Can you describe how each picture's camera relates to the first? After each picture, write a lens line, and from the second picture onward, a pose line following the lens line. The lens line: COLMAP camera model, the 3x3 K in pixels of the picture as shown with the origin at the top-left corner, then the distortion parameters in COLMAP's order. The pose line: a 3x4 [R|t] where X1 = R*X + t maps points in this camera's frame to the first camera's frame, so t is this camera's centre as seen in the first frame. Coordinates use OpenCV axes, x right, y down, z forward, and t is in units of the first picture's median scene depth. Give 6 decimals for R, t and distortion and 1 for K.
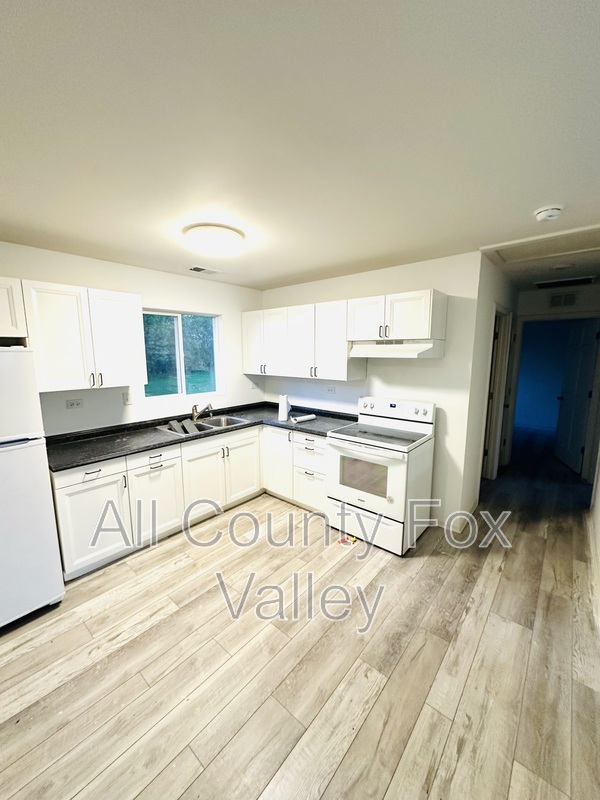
lens RADIAL K [[320.5, 0, 300.0], [0, 320.5, 400.0], [0, 0, 1]] dist [-0.001565, -0.000107]
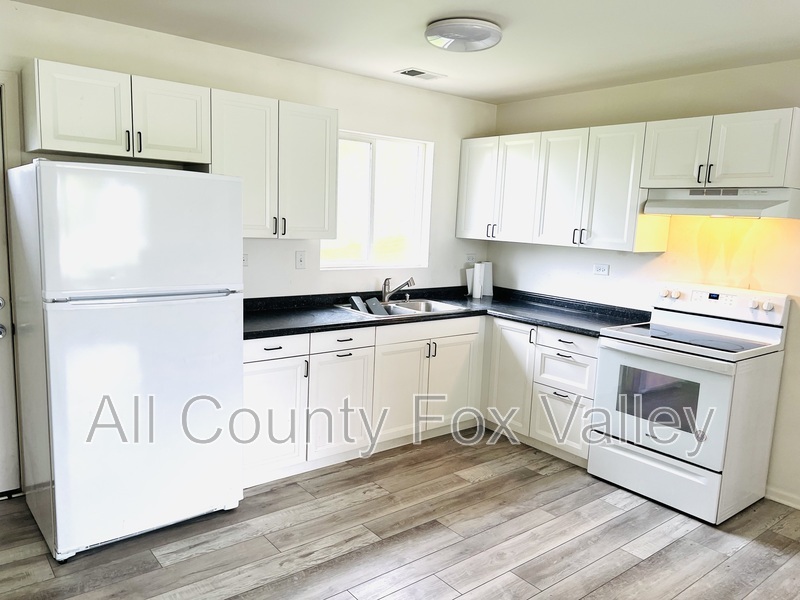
lens RADIAL K [[593.6, 0, 400.0], [0, 593.6, 300.0], [0, 0, 1]] dist [0.042686, -0.056027]
pose [[0.978549, 0.074377, -0.192122, -0.093888], [-0.073725, 0.997223, 0.010552, 0.070003], [0.192373, 0.003838, 0.981314, -0.287884]]
